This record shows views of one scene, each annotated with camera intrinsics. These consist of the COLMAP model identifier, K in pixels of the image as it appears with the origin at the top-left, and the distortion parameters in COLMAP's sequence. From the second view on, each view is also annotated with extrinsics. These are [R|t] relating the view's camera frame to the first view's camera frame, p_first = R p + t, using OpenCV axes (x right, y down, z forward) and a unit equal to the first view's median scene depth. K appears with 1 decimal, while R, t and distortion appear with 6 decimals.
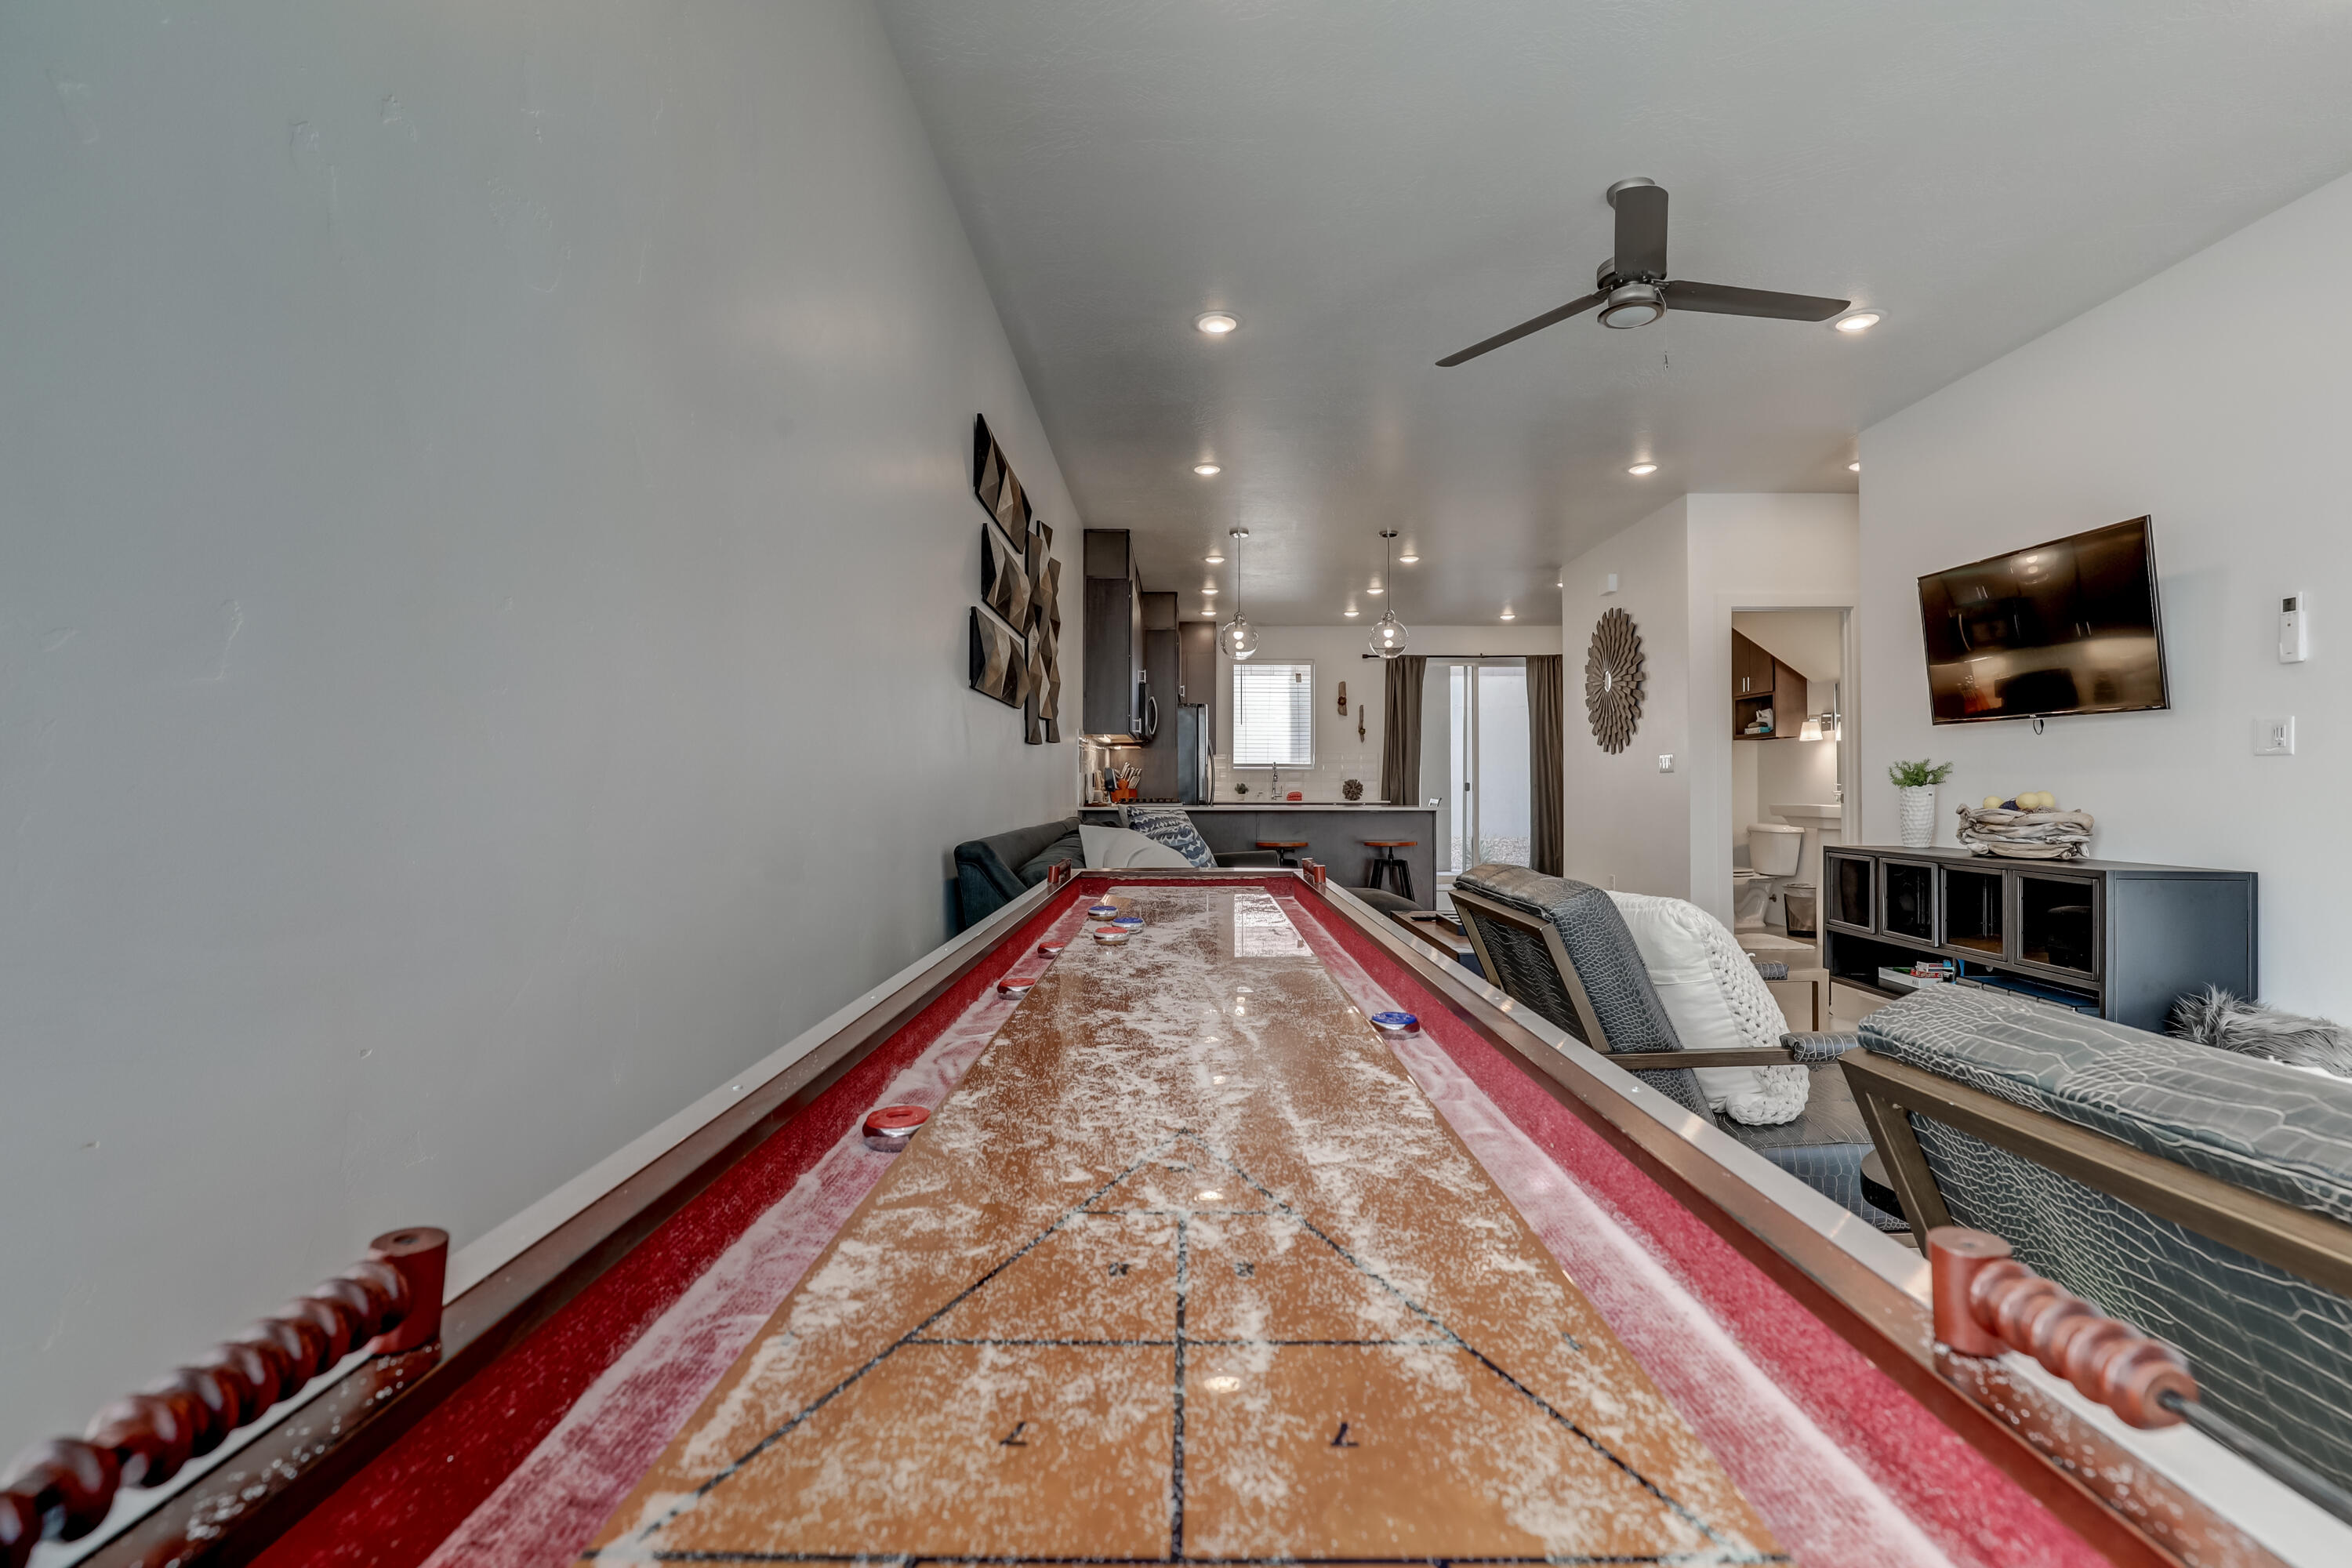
lens RADIAL K [[1075.6, 0, 1178.9], [0, 1075.6, 779.7], [0, 0, 1]] dist [-0.020576, 0.006625]
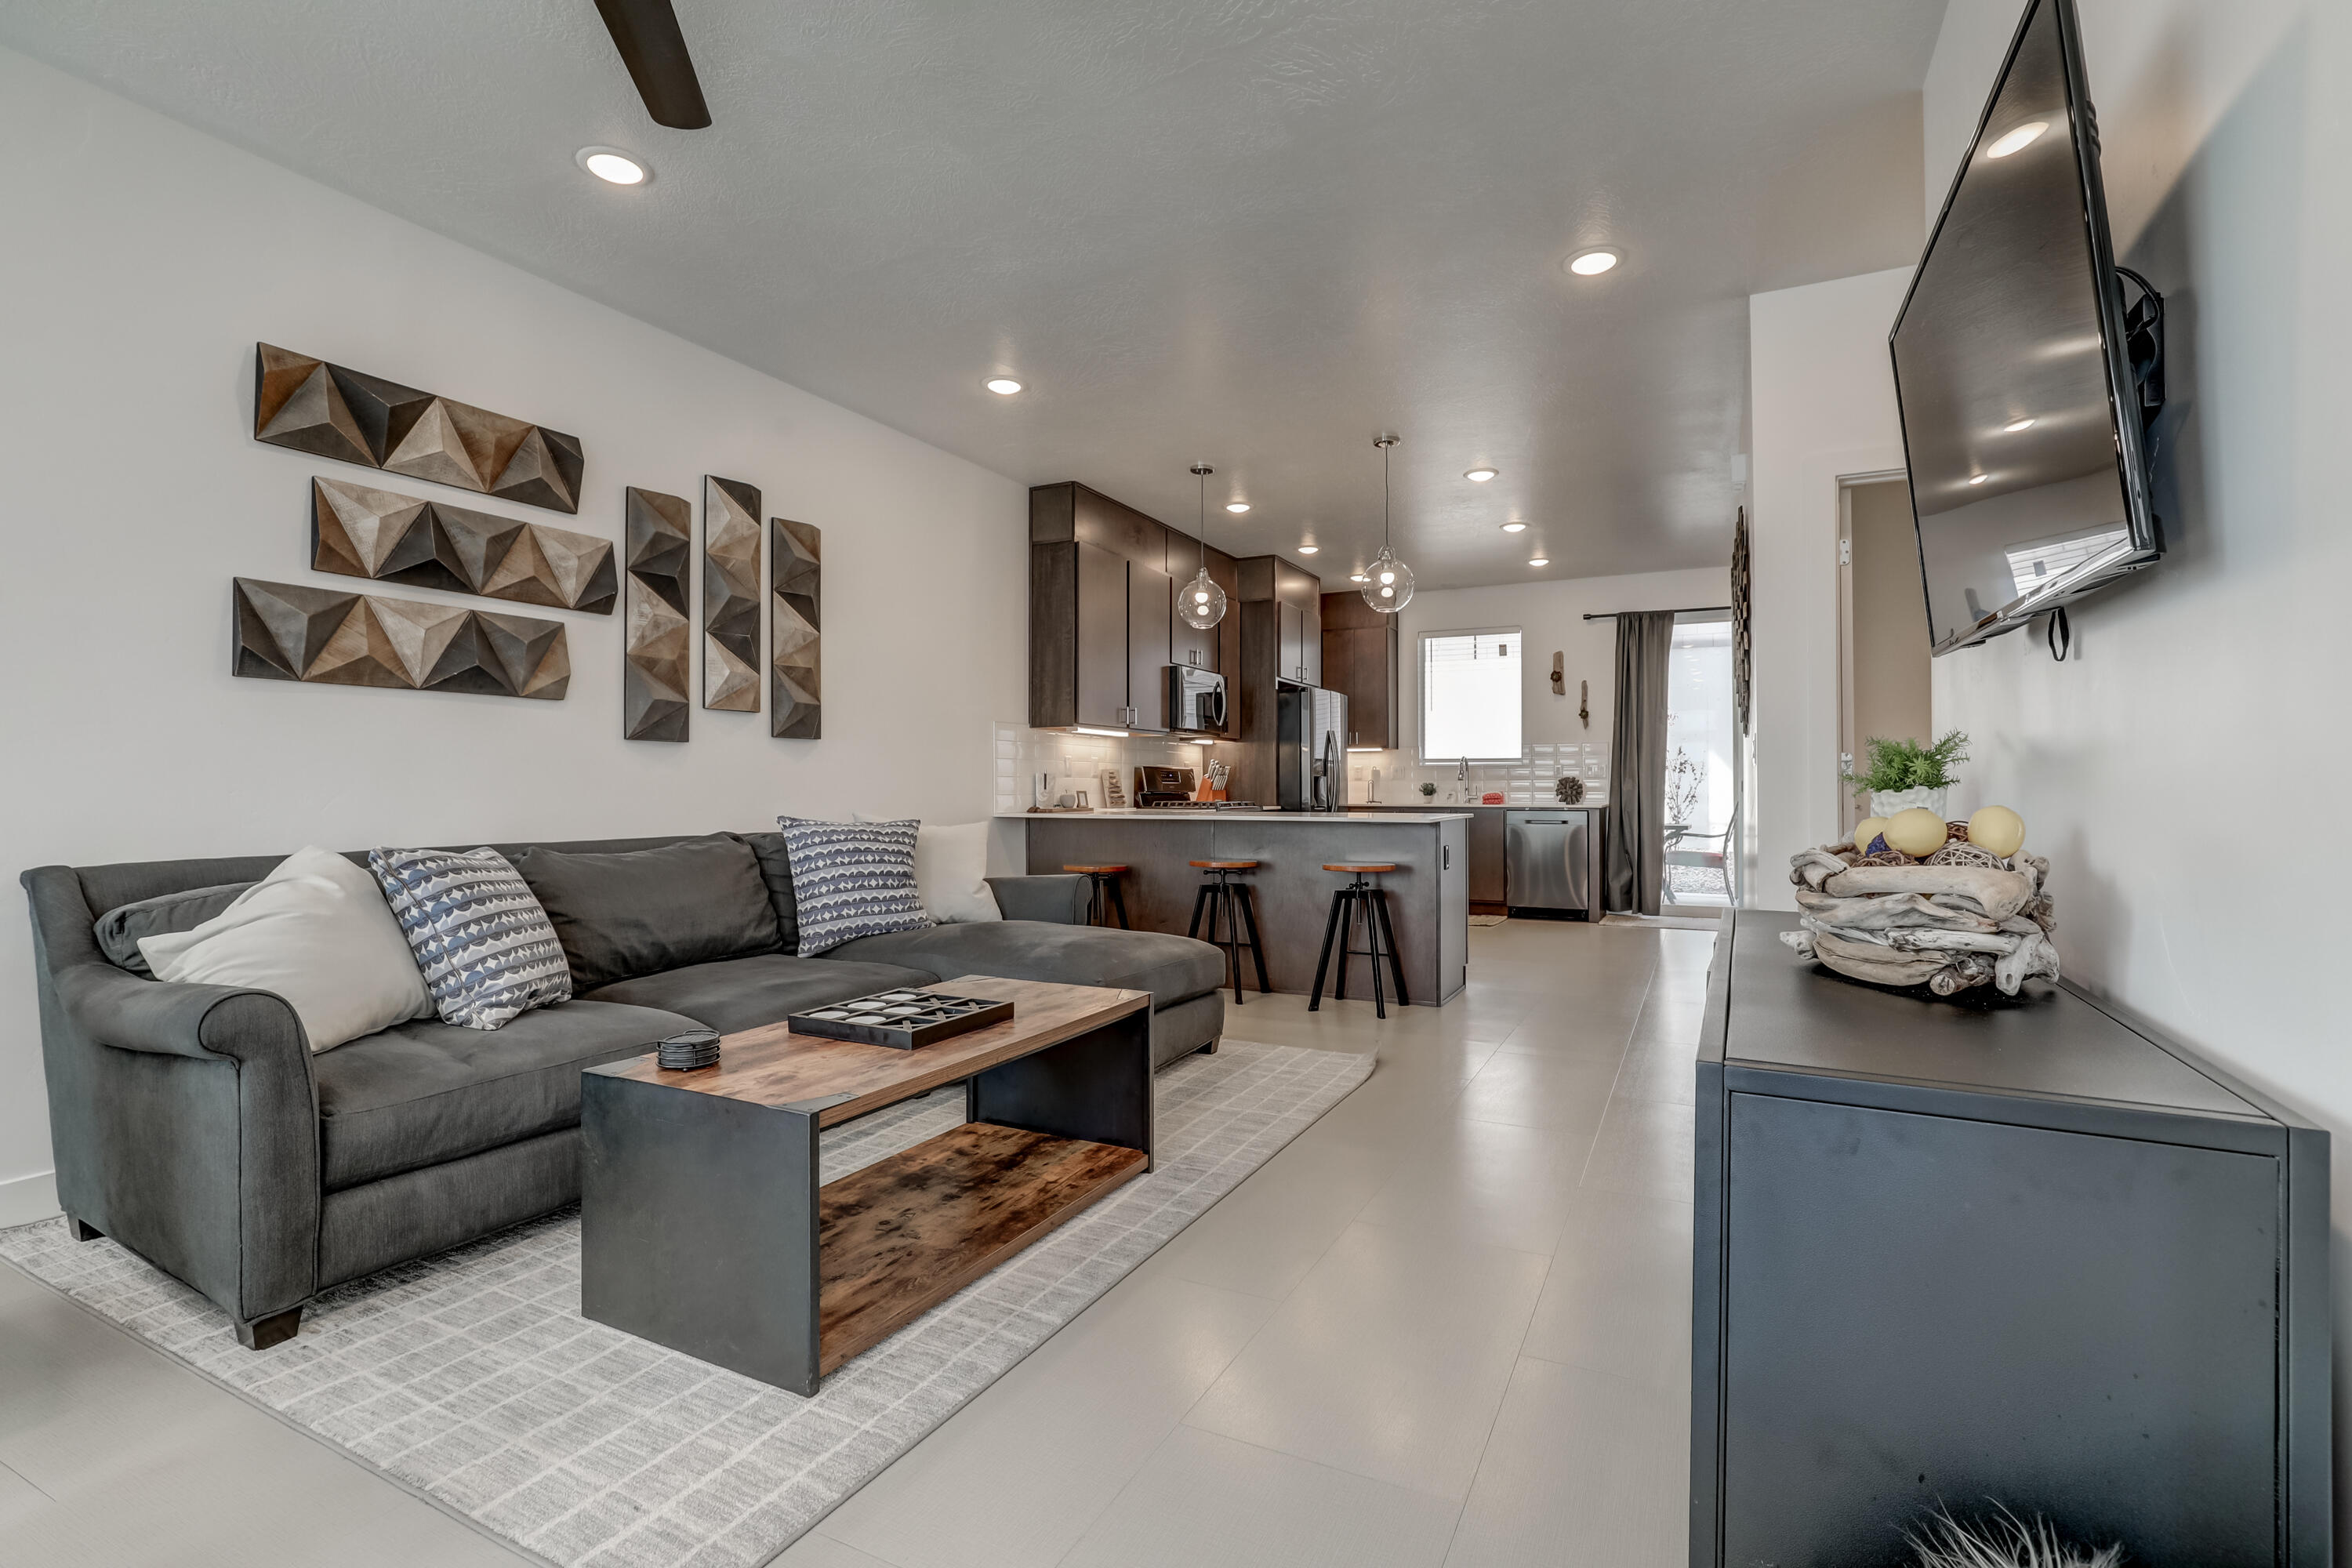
lens RADIAL K [[1075.6, 0, 1178.9], [0, 1075.6, 779.7], [0, 0, 1]] dist [-0.020576, 0.006625]
pose [[0.897706, -0.006808, -0.440543, 0.248343], [0.007551, 0.999971, -0.000066, -0.000423], [0.440530, -0.003267, 0.897732, 0.181336]]
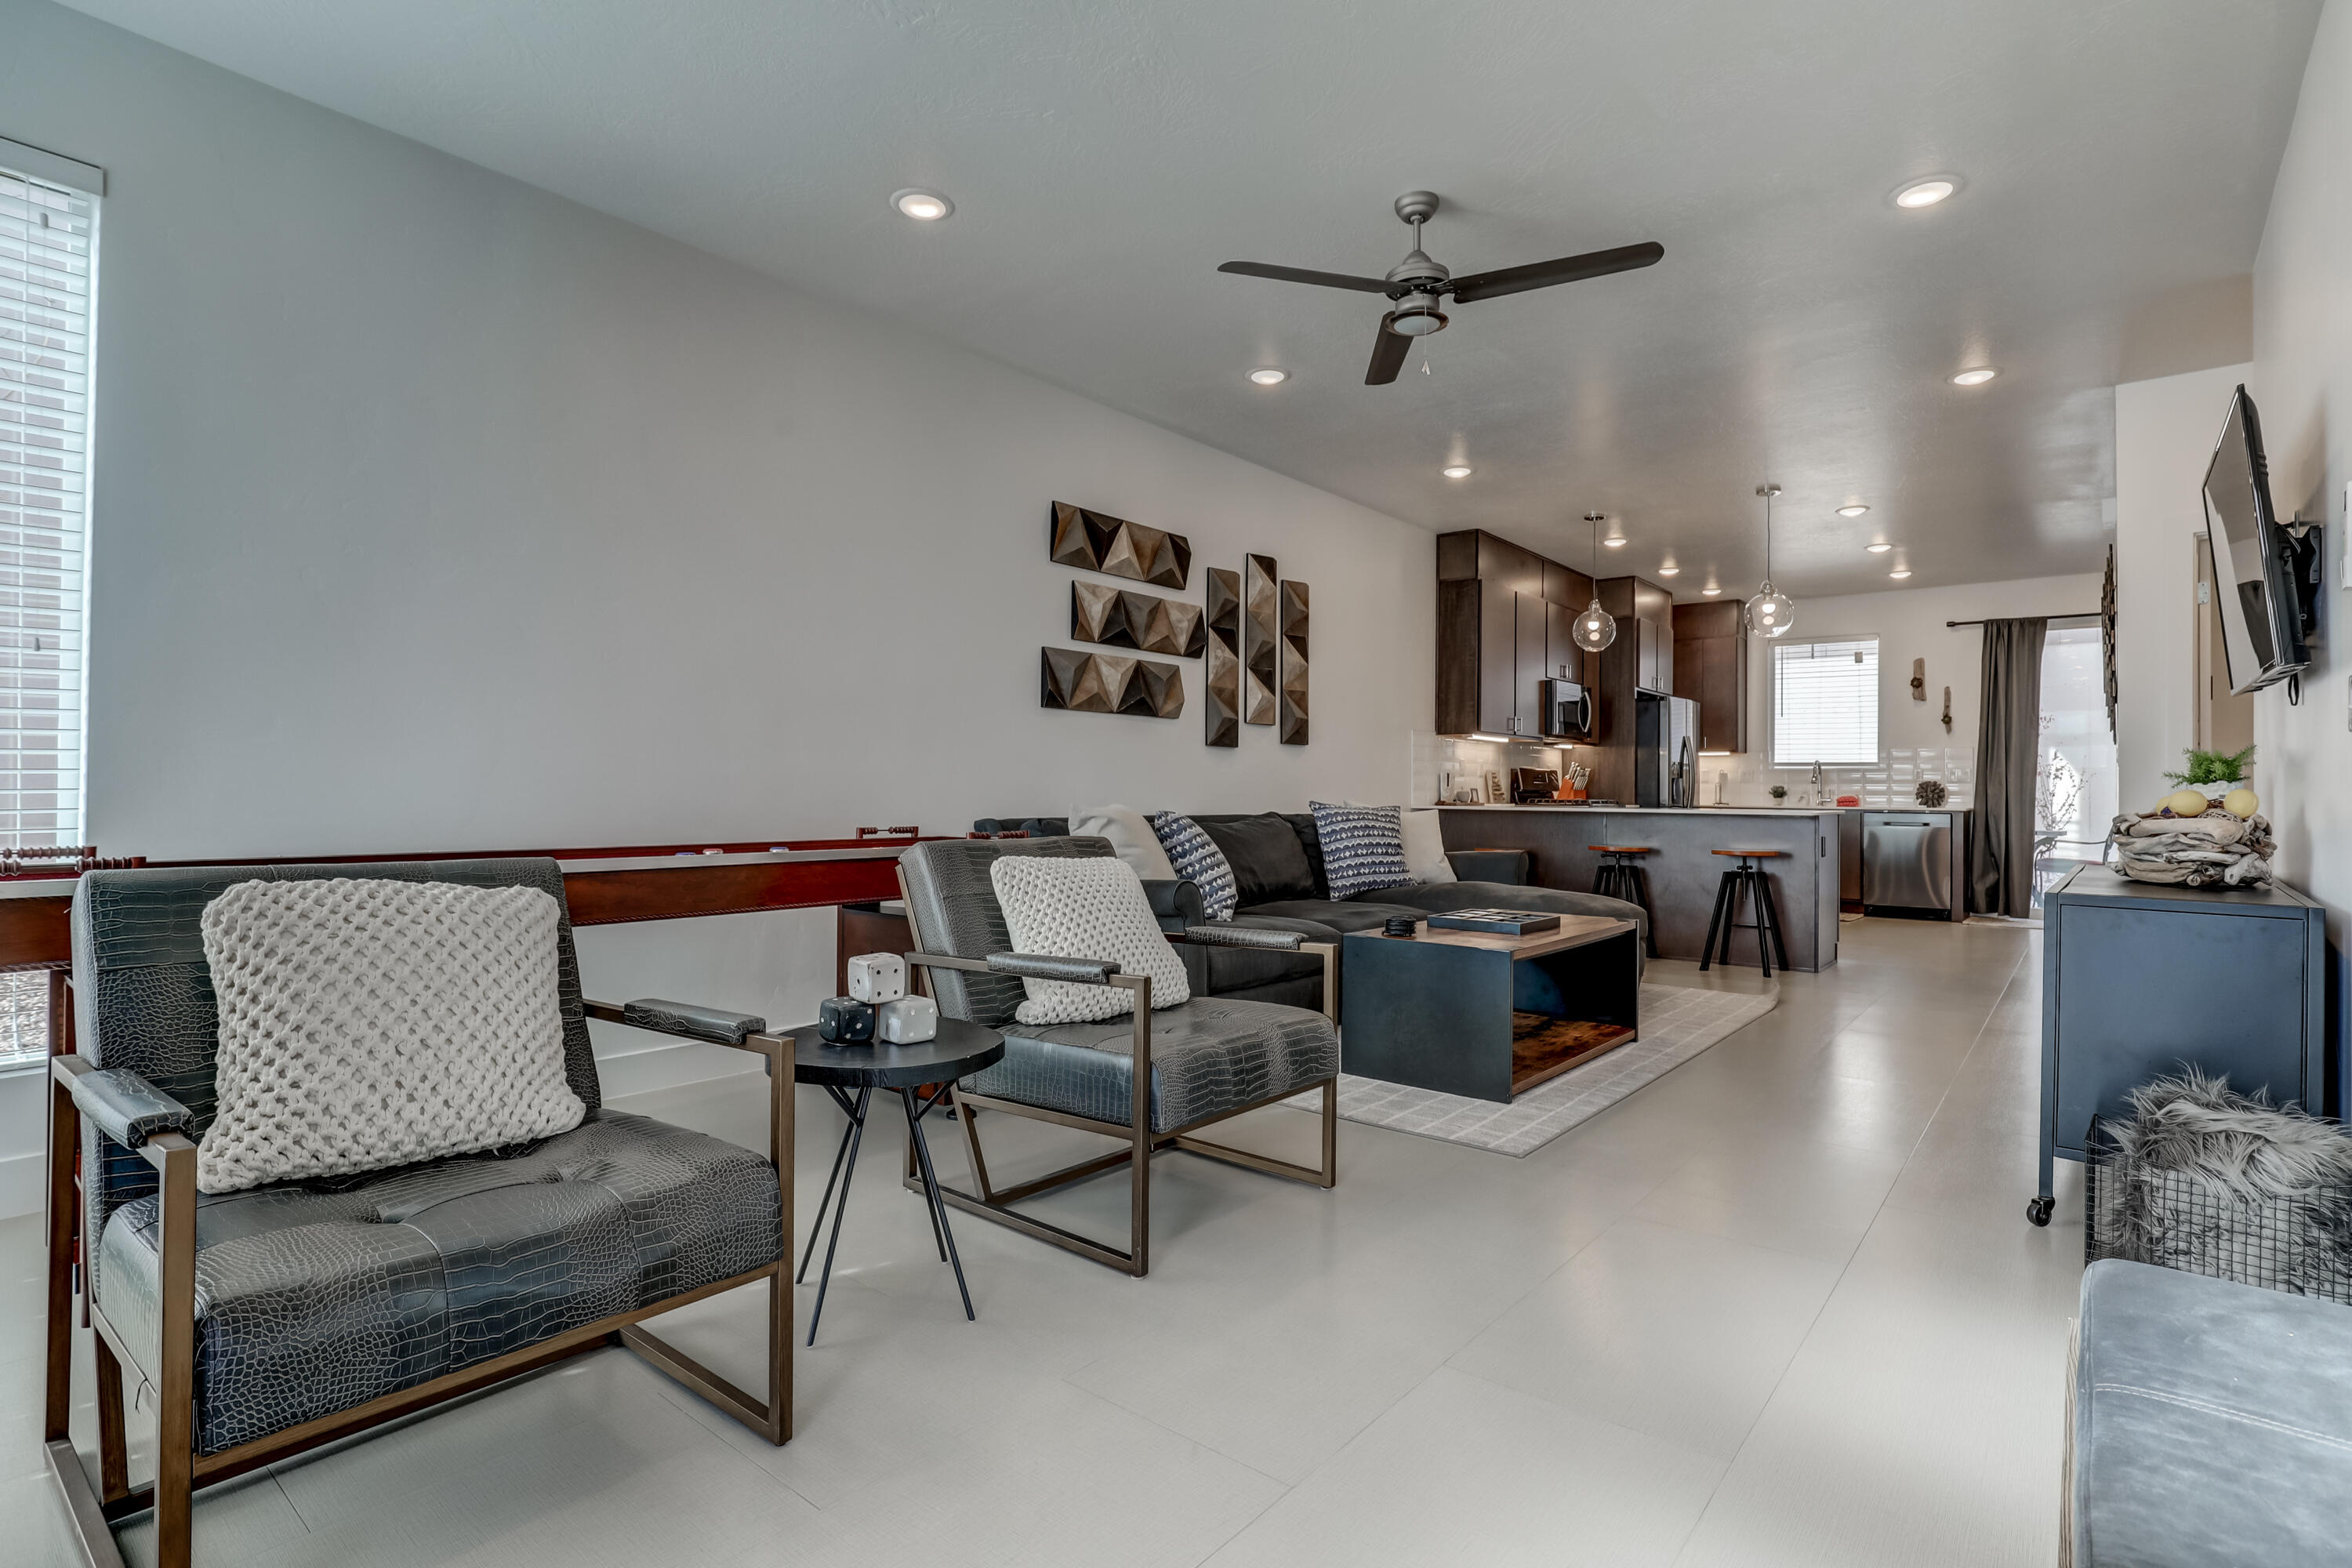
lens RADIAL K [[1144.1, 0, 1181.7], [0, 1144.1, 780.0], [0, 0, 1]] dist [-0.012128, 0.000019]
pose [[0.779788, -0.001215, -0.626043, 0.255330], [-0.001413, 0.999992, -0.003701, 0.002911], [0.626042, 0.003770, 0.779780, -0.000423]]
